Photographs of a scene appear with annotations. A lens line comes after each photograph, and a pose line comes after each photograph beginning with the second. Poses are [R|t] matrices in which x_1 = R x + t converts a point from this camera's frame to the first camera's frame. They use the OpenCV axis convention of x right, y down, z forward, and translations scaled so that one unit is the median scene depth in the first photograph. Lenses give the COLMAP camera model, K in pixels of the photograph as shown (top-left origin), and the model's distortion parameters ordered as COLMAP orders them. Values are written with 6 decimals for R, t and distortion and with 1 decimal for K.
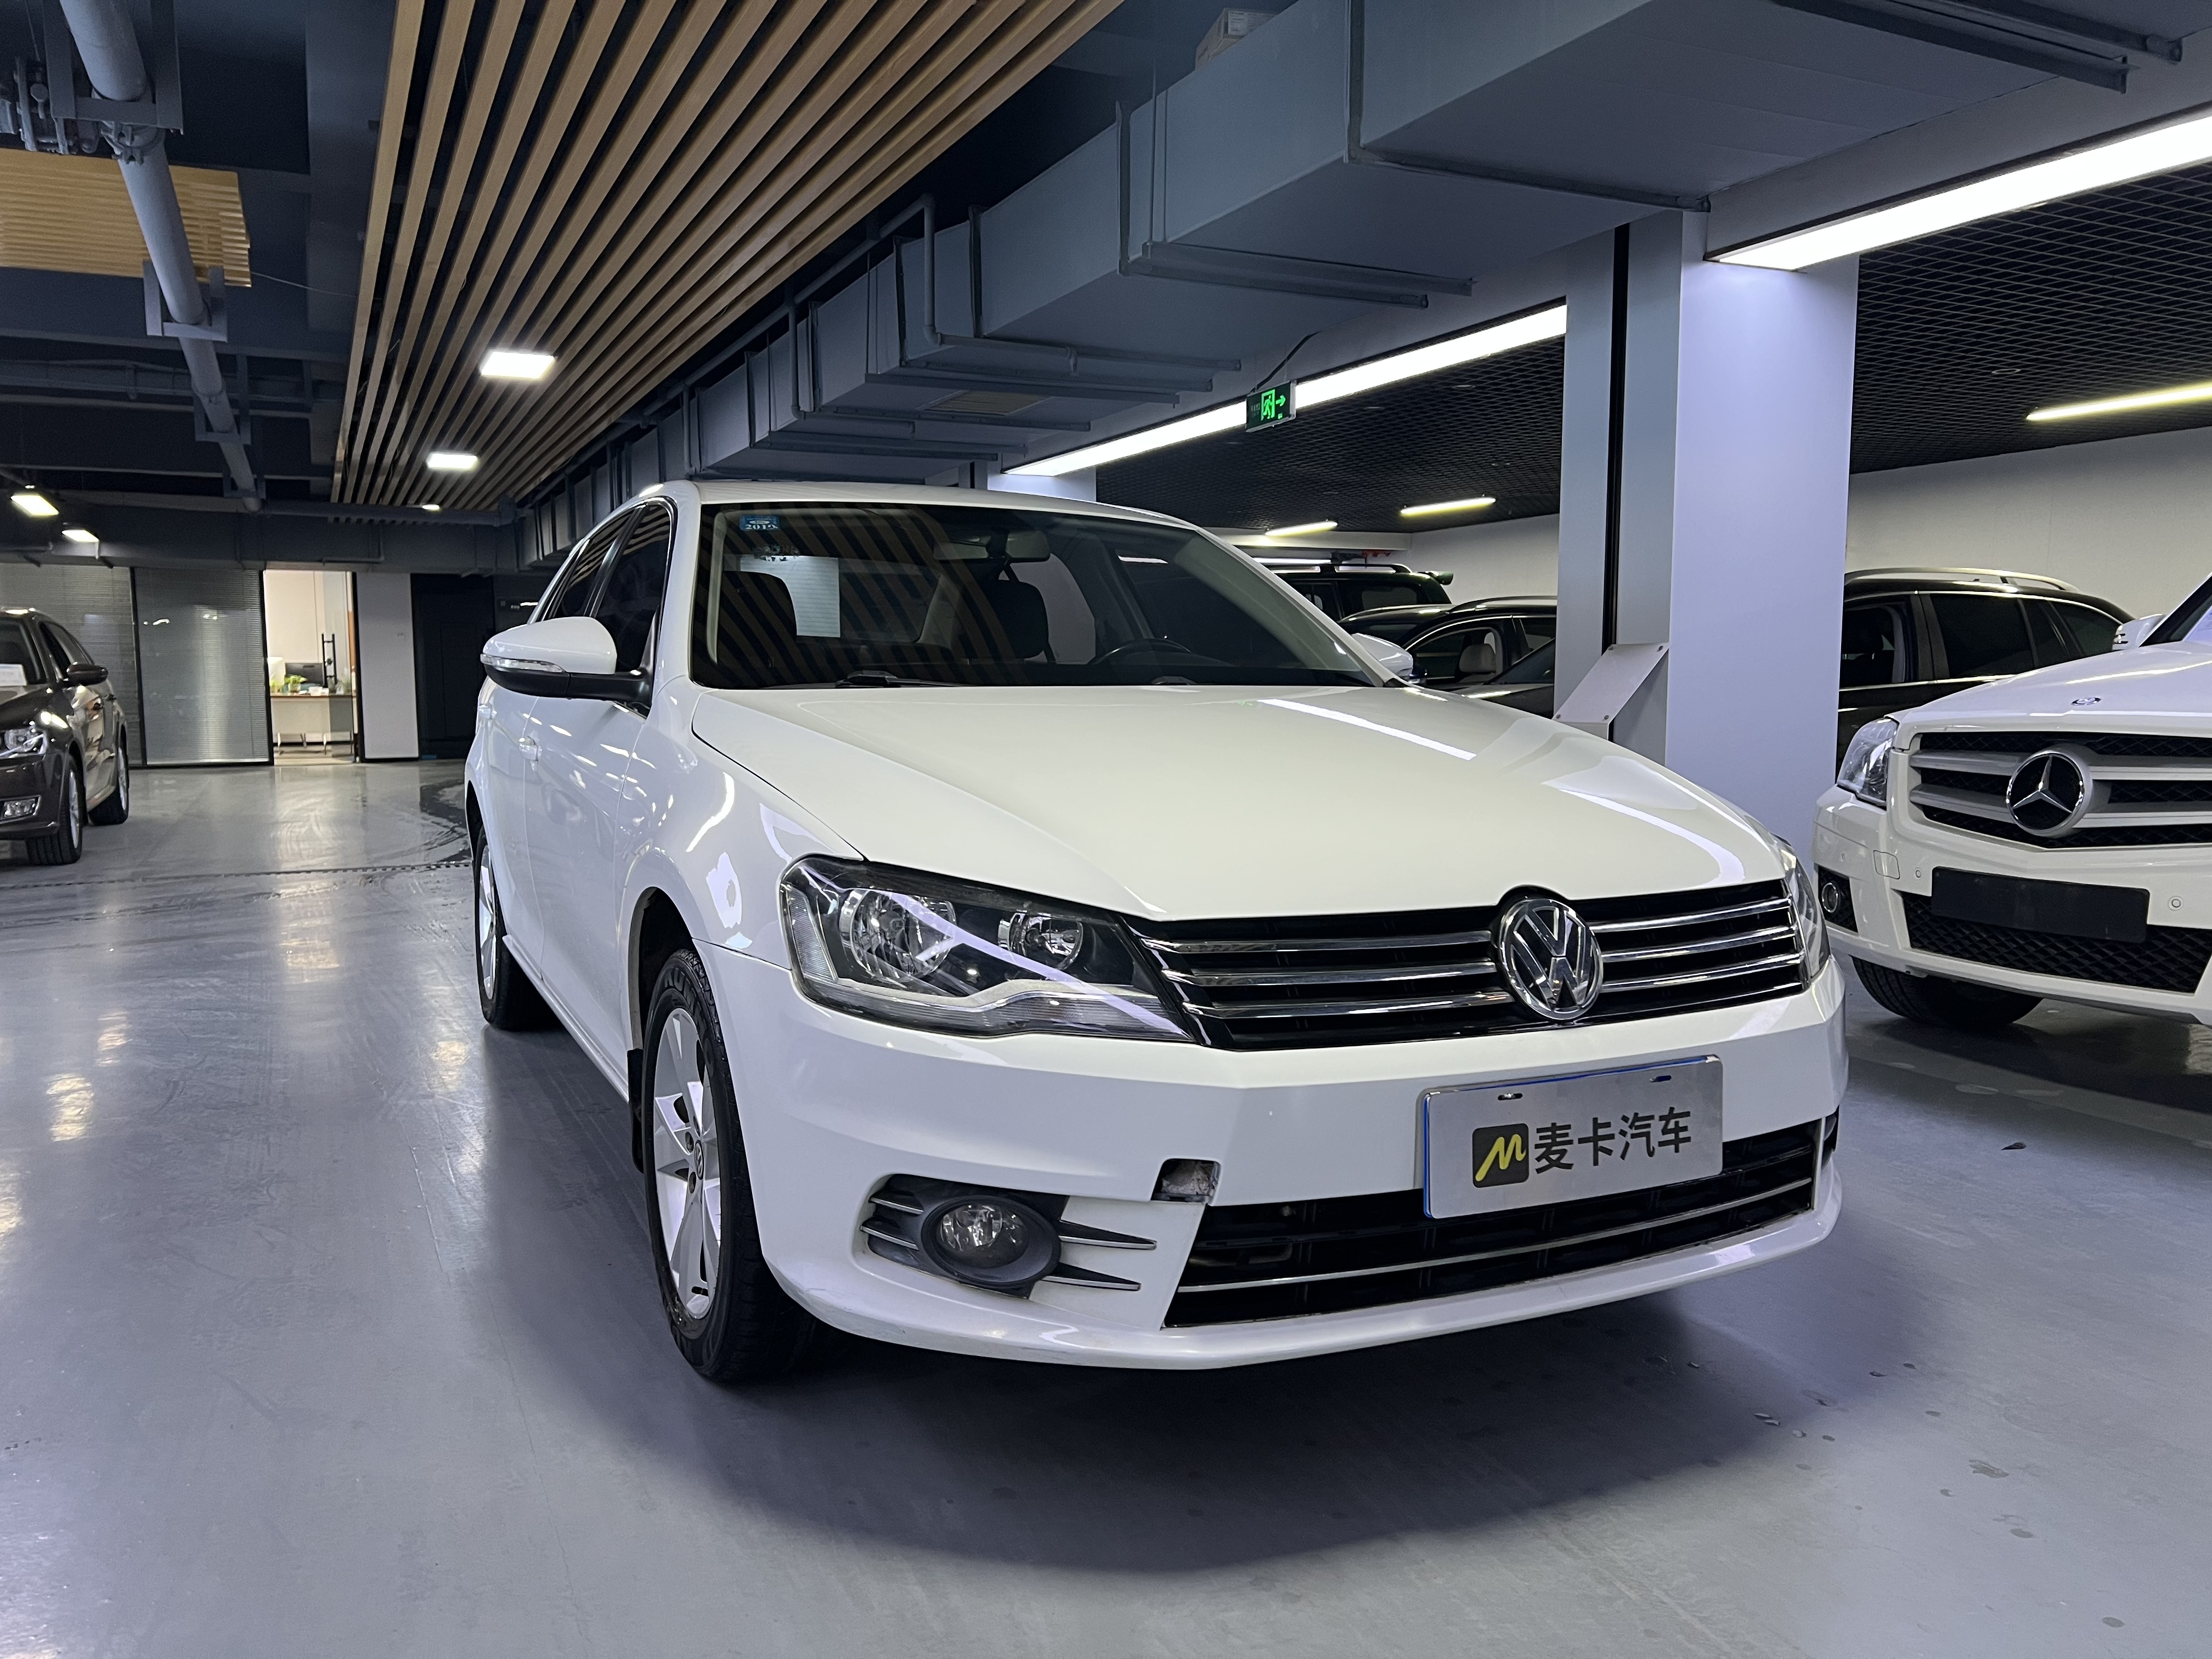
lens RADIAL K [[1677.3, 0, 1106.0], [0, 1677.3, 829.5], [0, 0, 1]] dist [0.054231, -0.076598]
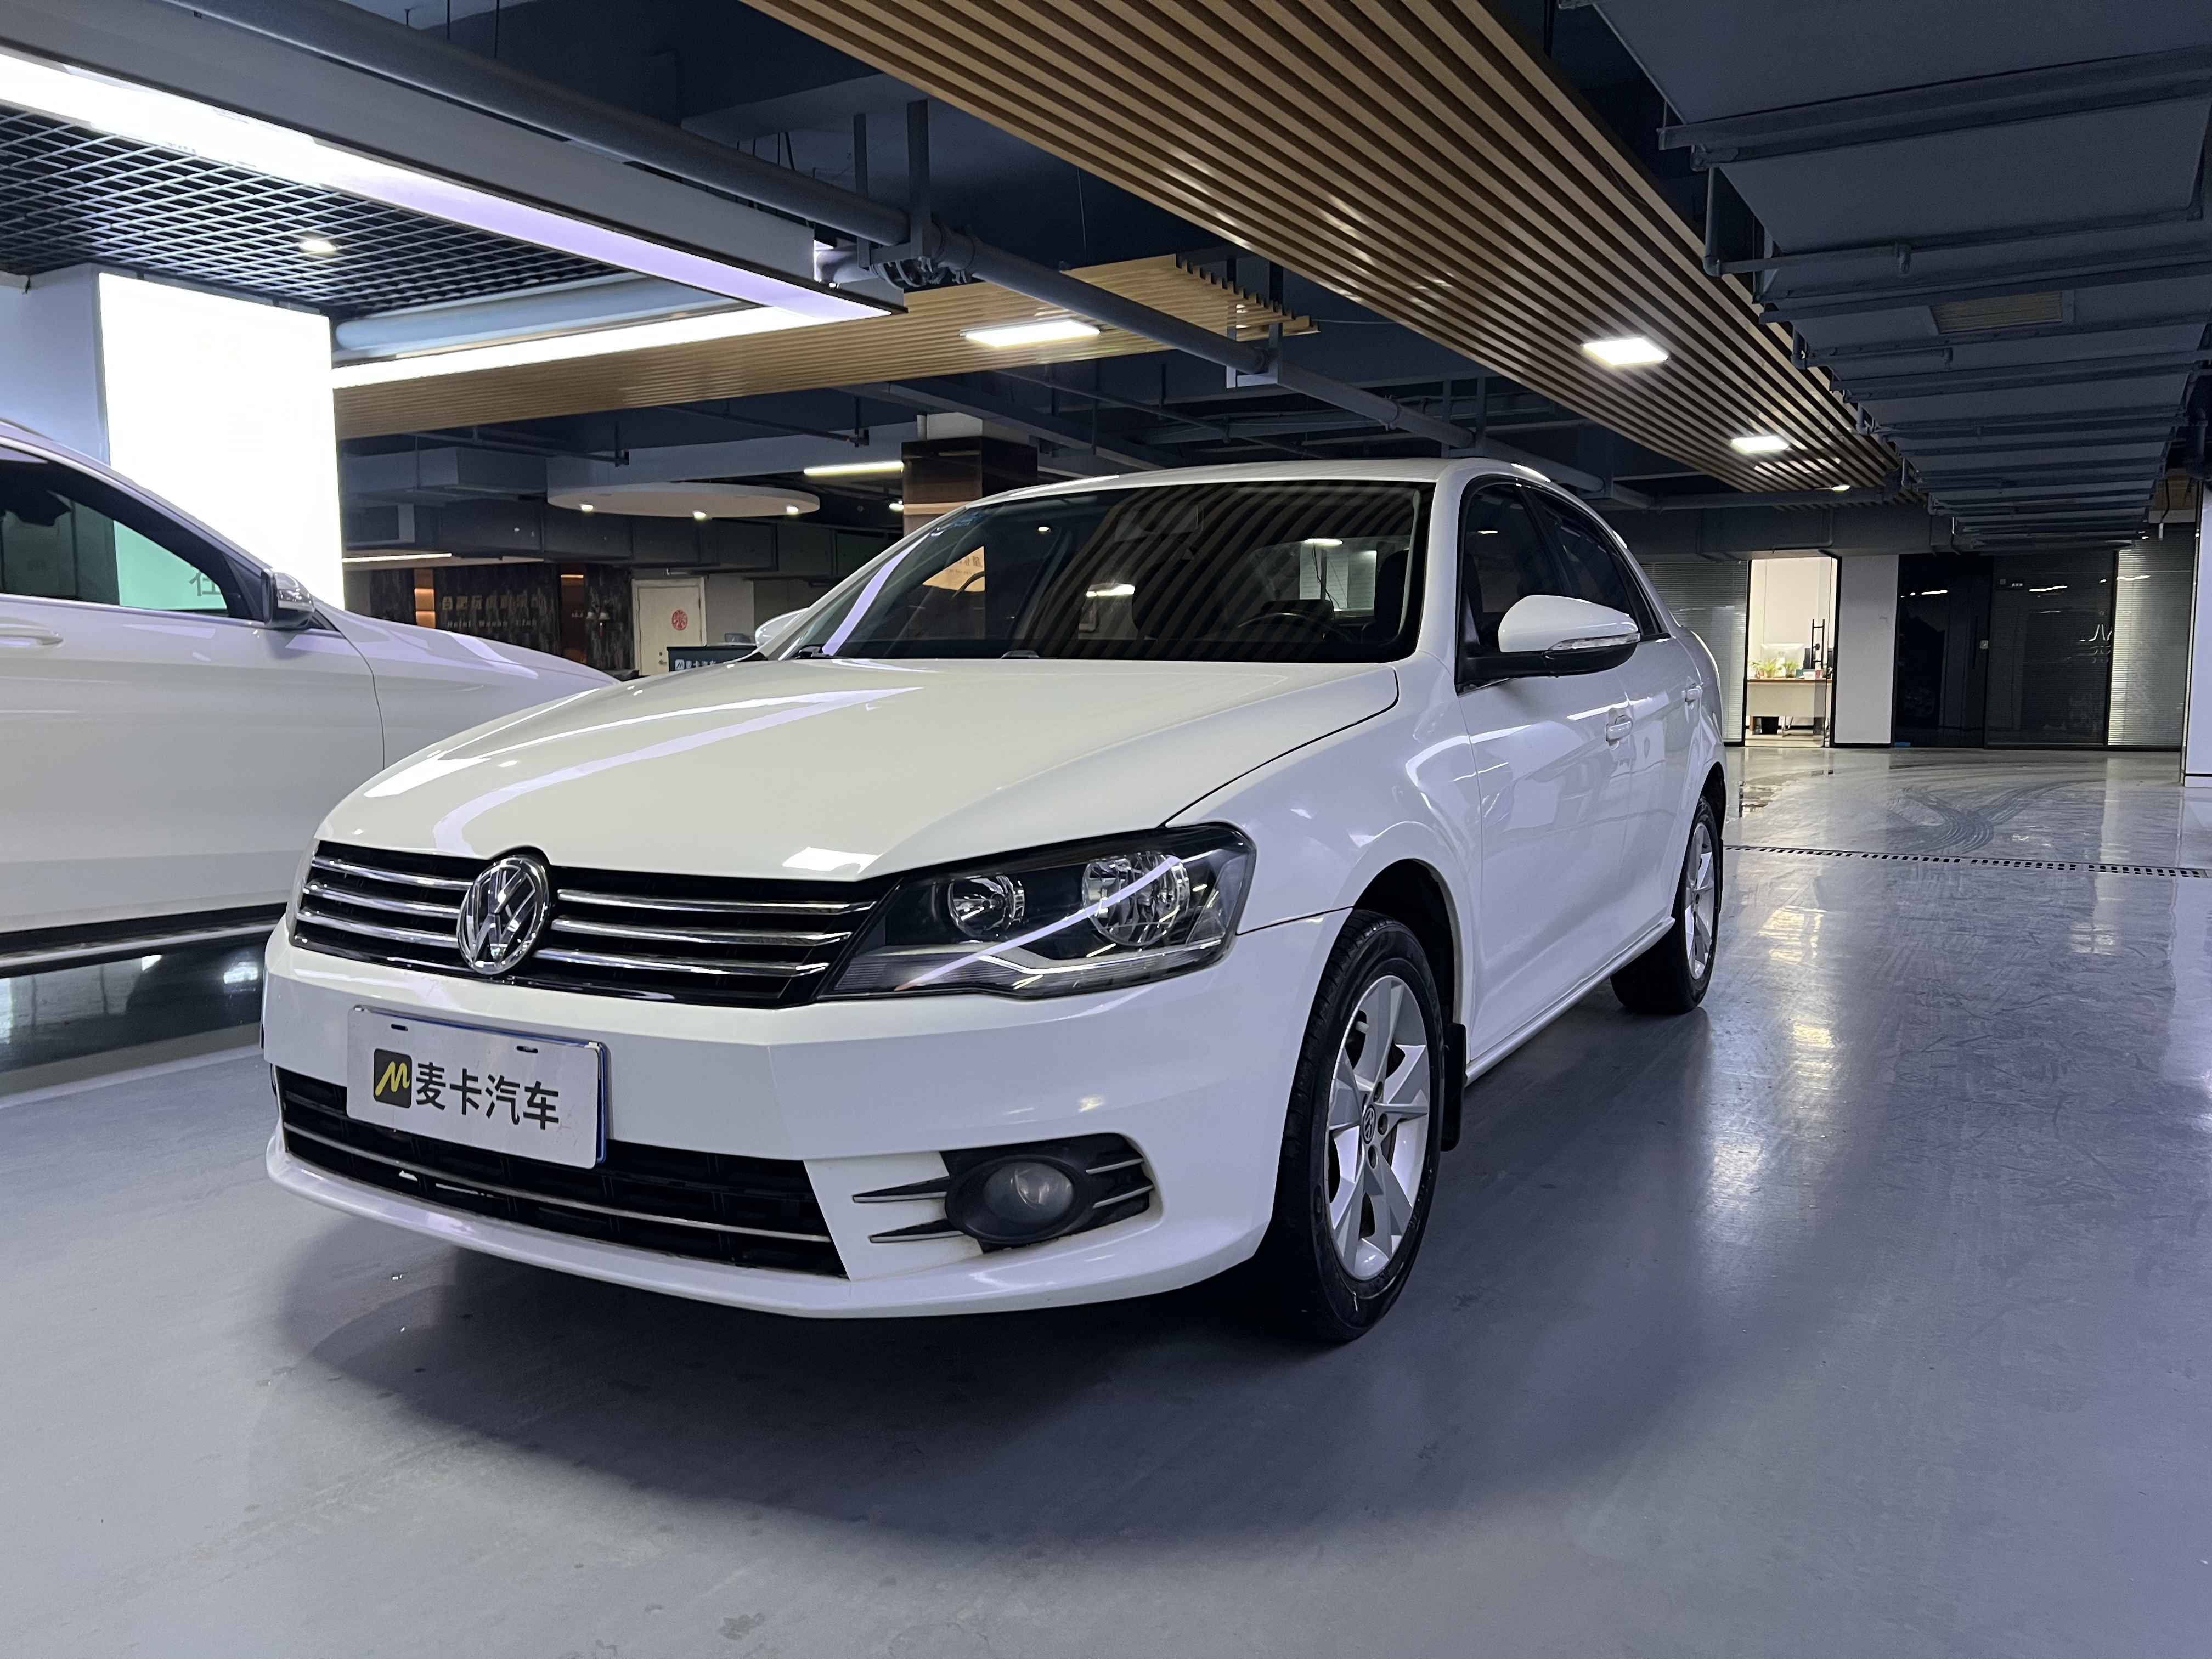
lens RADIAL K [[1677.3, 0, 1106.0], [0, 1677.3, 829.5], [0, 0, 1]] dist [0.054231, -0.076598]
pose [[0.566726, 0.081414, -0.819874, 1.331231], [-0.075101, 0.996068, 0.046998, -0.052587], [0.820476, 0.034938, 0.570612, 0.716434]]
